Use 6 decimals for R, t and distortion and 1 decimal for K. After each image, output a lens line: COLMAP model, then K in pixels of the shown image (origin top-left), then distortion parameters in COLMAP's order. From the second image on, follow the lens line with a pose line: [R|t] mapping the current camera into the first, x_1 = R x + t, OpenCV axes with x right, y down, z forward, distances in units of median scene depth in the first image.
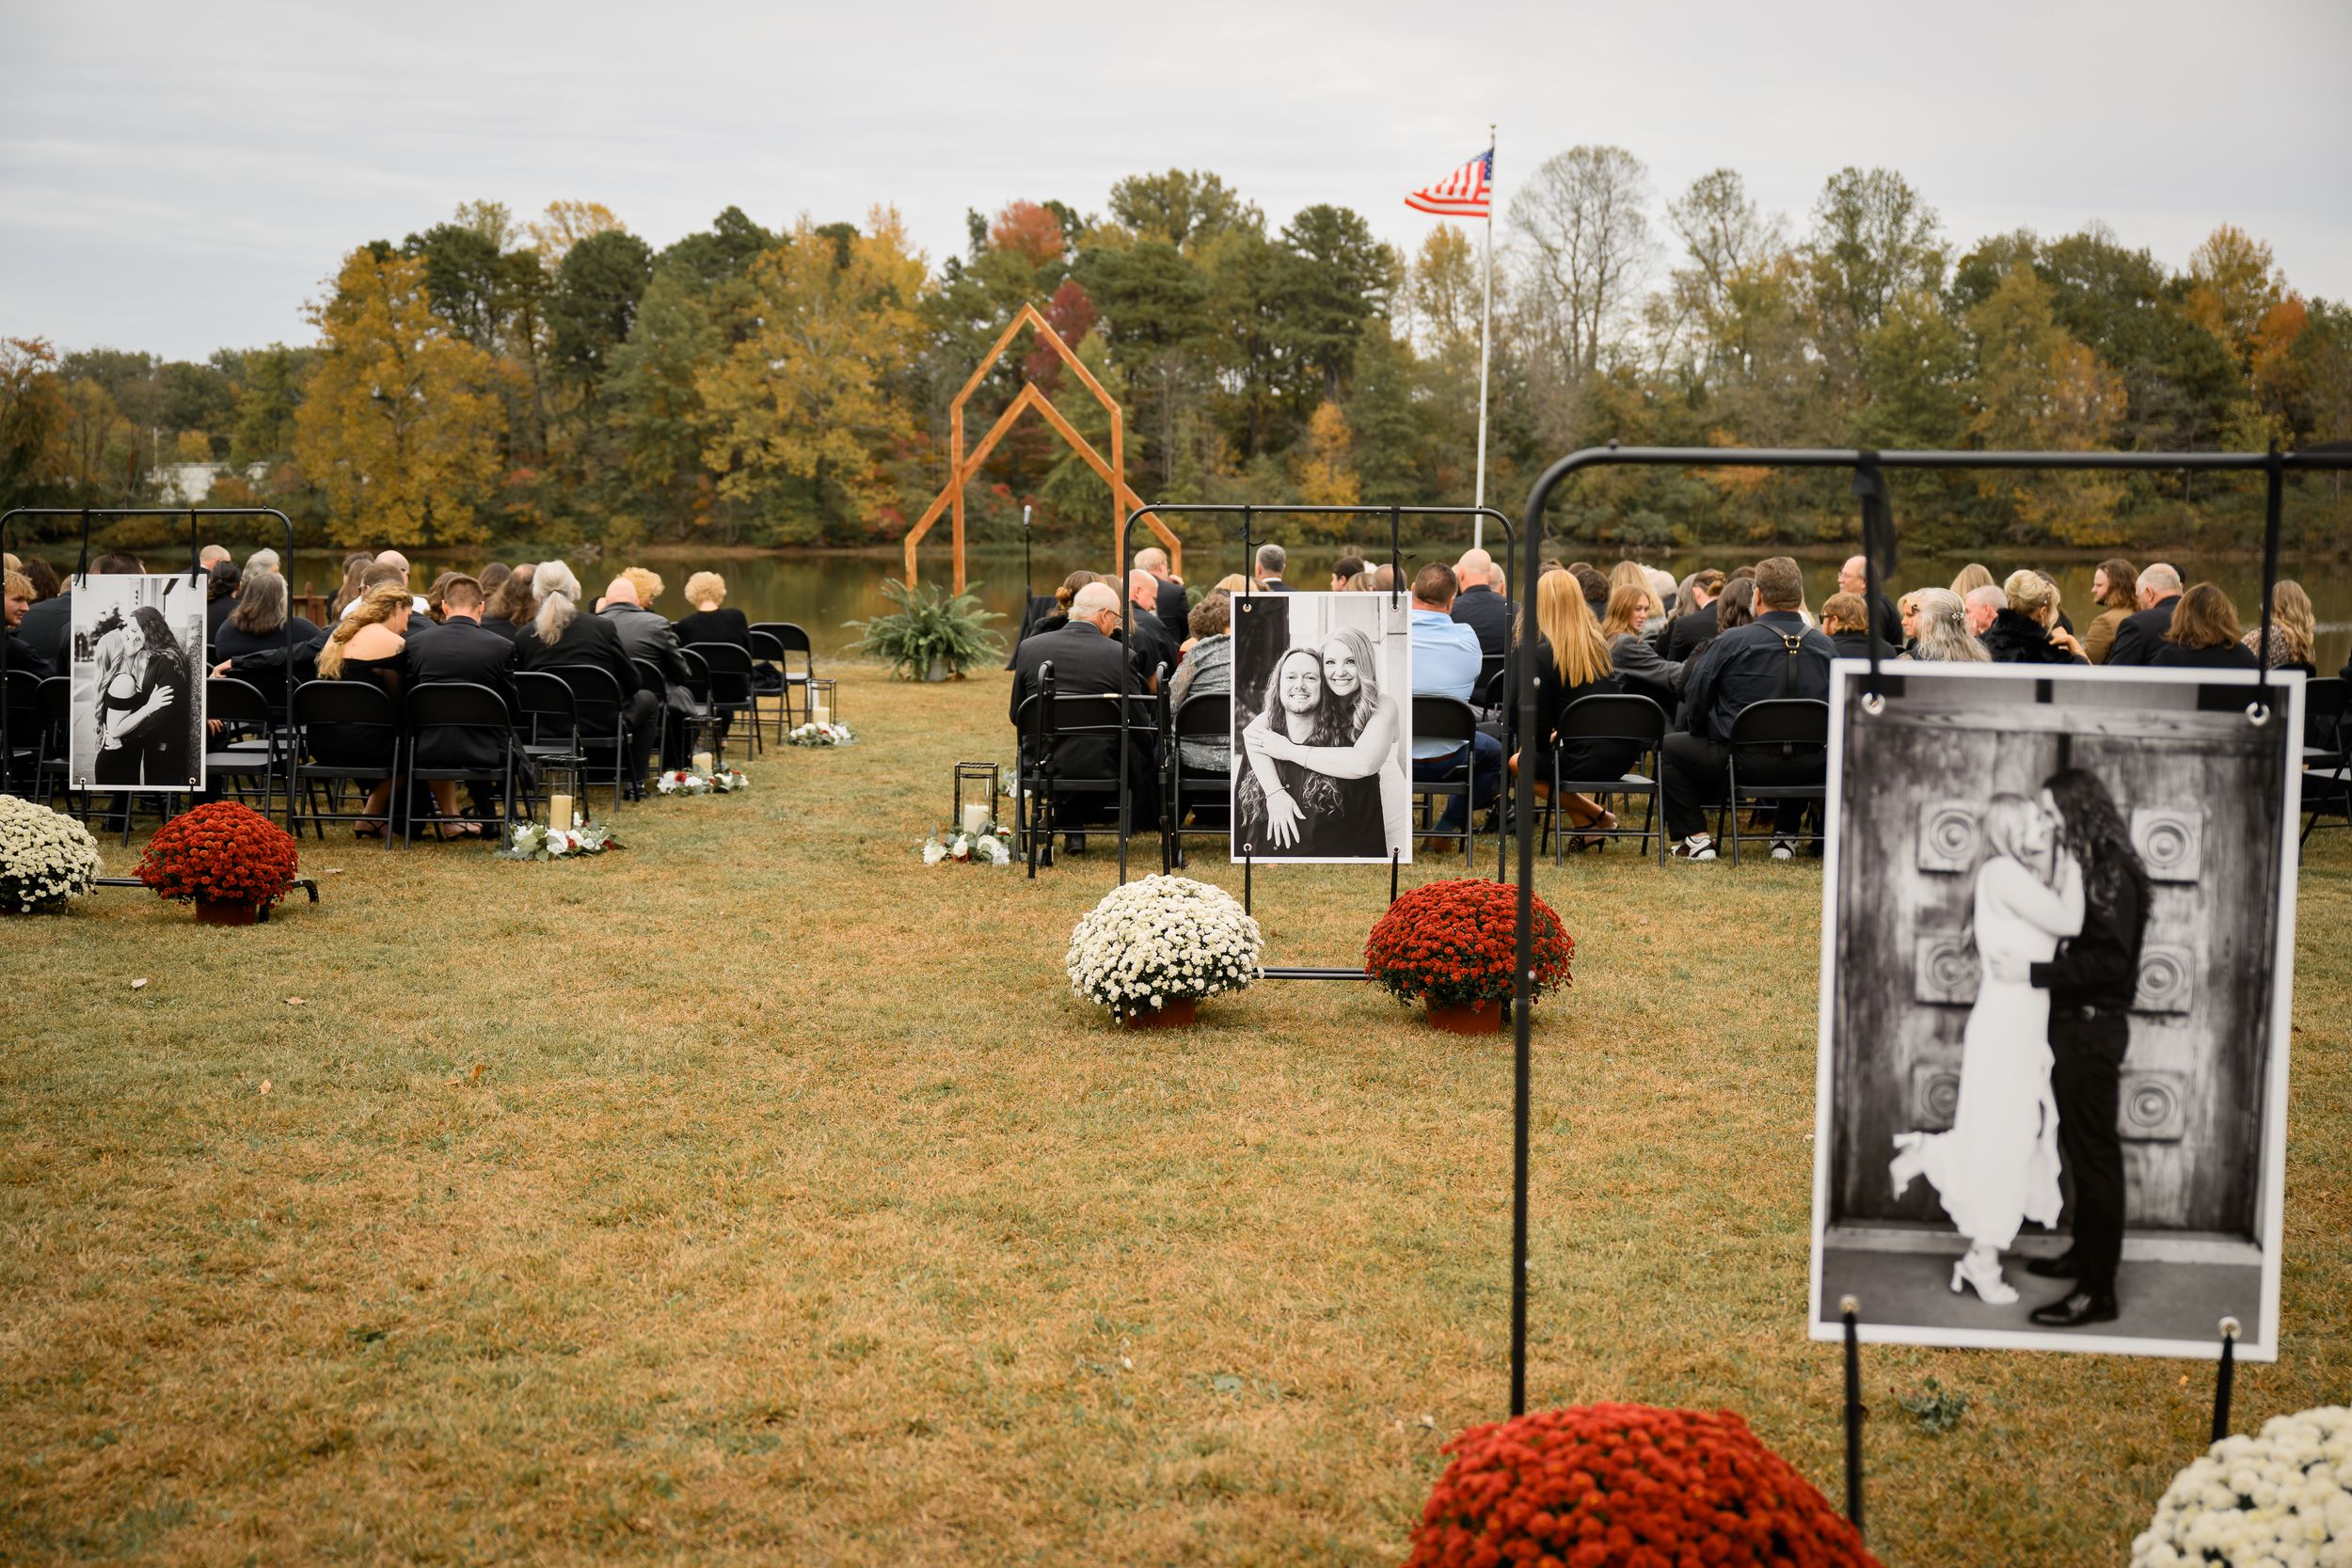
lens RADIAL K [[2706.3, 0, 1172.1], [0, 2706.3, 789.4], [0, 0, 1]] dist [0.014182, 0.000000]
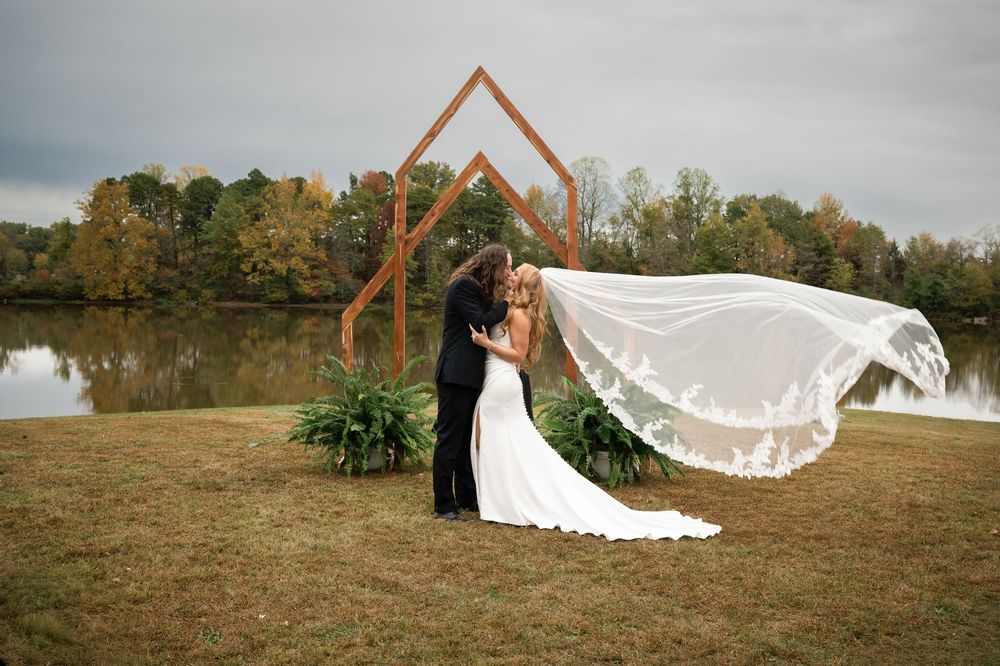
lens RADIAL K [[946.4, 0, 504.4], [0, 946.4, 330.3], [0, 0, 1]] dist [0.006023, 0.000000]
pose [[0.995461, 0.015312, 0.093925, -0.011948], [-0.009359, 0.997938, -0.063493, -0.010552], [-0.094704, 0.062326, 0.993553, 0.109464]]
